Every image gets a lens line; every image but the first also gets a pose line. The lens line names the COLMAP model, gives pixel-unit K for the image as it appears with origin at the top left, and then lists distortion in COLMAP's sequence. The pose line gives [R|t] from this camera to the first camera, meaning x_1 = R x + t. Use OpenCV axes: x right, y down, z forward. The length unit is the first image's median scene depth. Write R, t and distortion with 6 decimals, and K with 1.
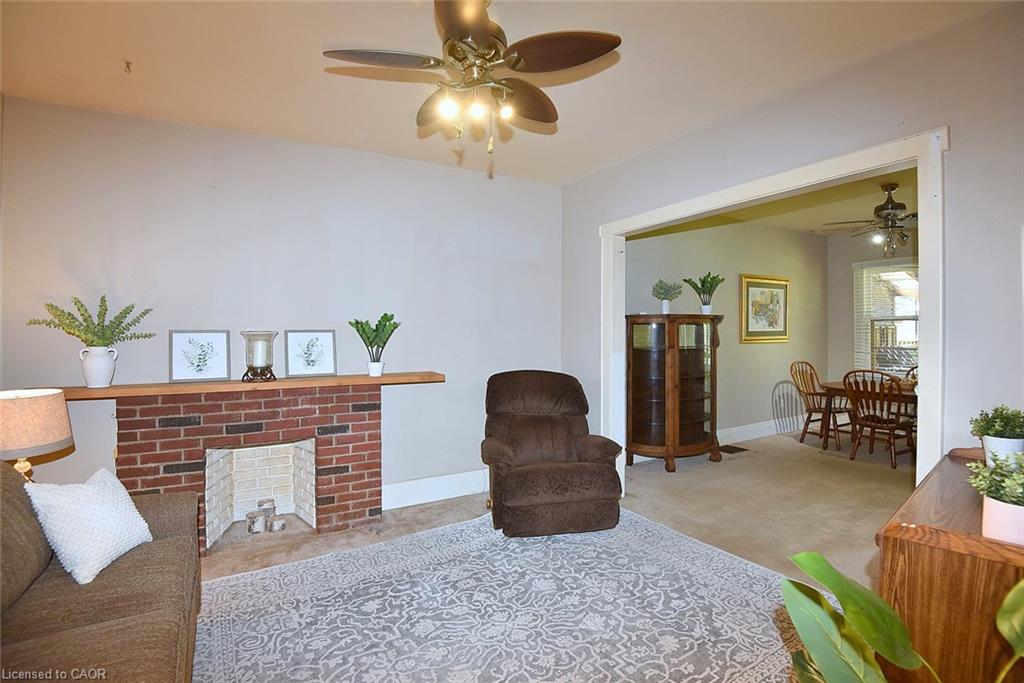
lens RADIAL K [[476.8, 0, 508.0], [0, 476.8, 332.4], [0, 0, 1]] dist [-0.023960, -0.007561]
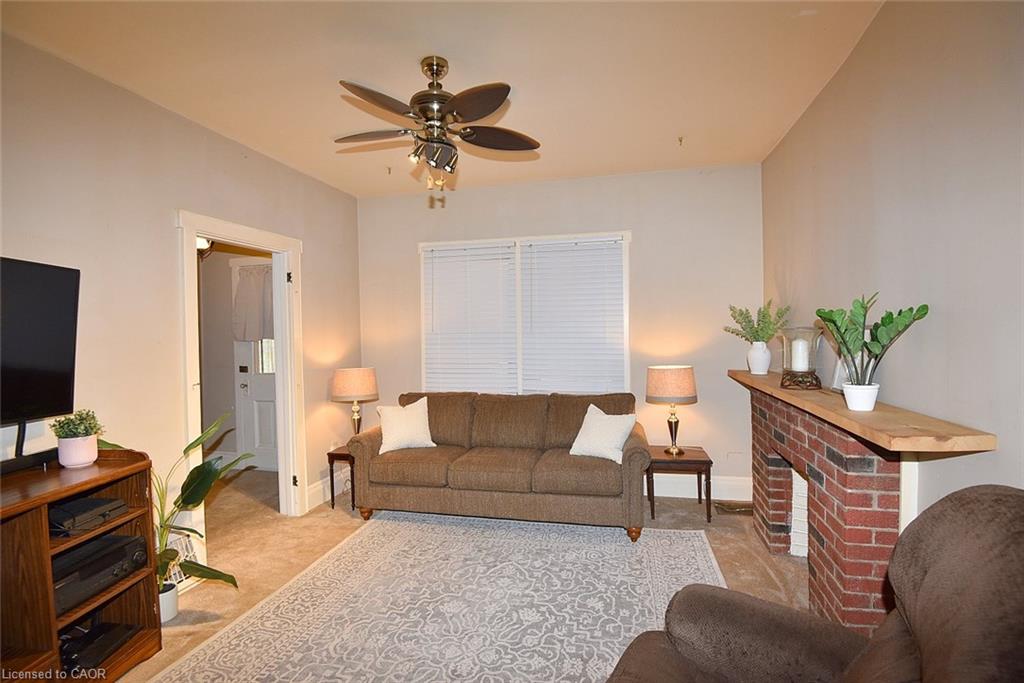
lens RADIAL K [[476.8, 0, 512.1], [0, 476.8, 343.2], [0, 0, 1]] dist [-0.023960, -0.007561]
pose [[-0.683983, 0.031839, -0.728803, 0.523368], [0.021395, 0.999493, 0.023585, -0.008144], [0.729184, 0.000539, -0.684317, 1.472404]]
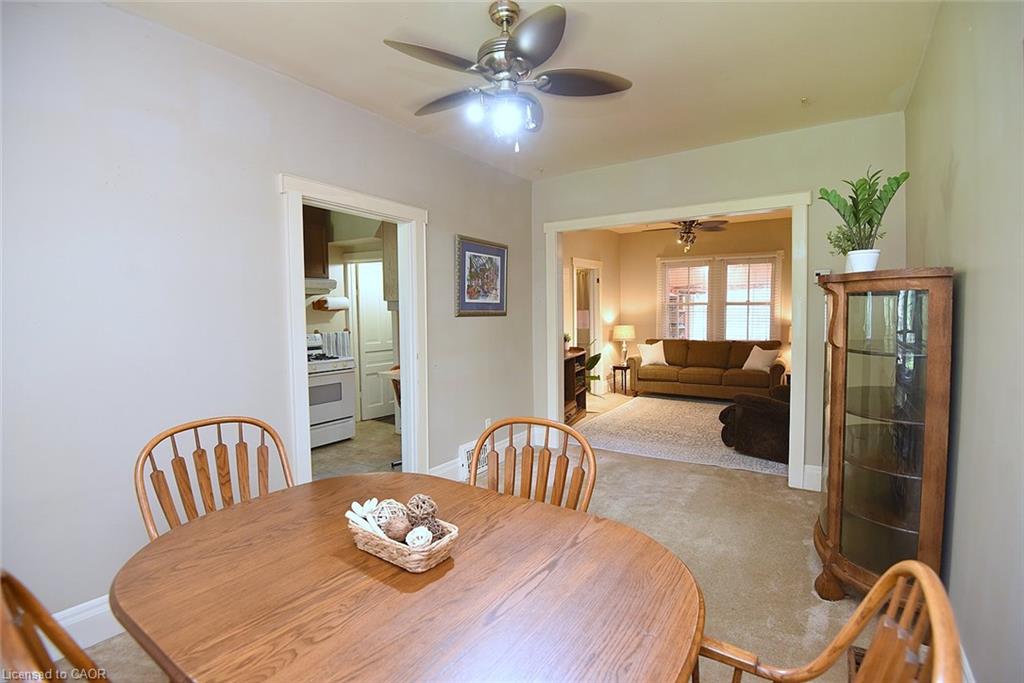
lens RADIAL K [[476.8, 0, 511.2], [0, 476.8, 341.1], [0, 0, 1]] dist [-0.023960, -0.007561]
pose [[-0.896022, 0.046561, -0.441562, 1.795570], [0.019087, 0.997606, 0.066463, -0.014875], [0.443599, 0.051125, -0.894766, 2.489576]]
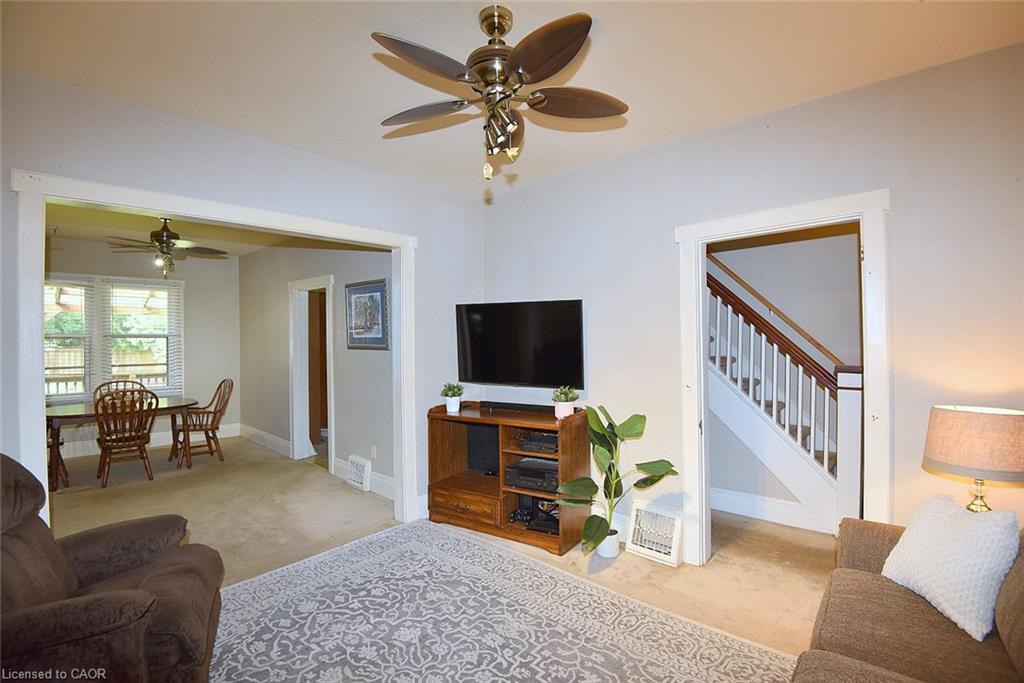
lens RADIAL K [[476.8, 0, 515.0], [0, 476.8, 336.7], [0, 0, 1]] dist [-0.023960, -0.007561]
pose [[-0.292937, 0.007726, 0.956101, -0.777552], [0.017651, 0.999841, -0.002671, -0.027680], [-0.955969, 0.016094, -0.293027, 0.944937]]
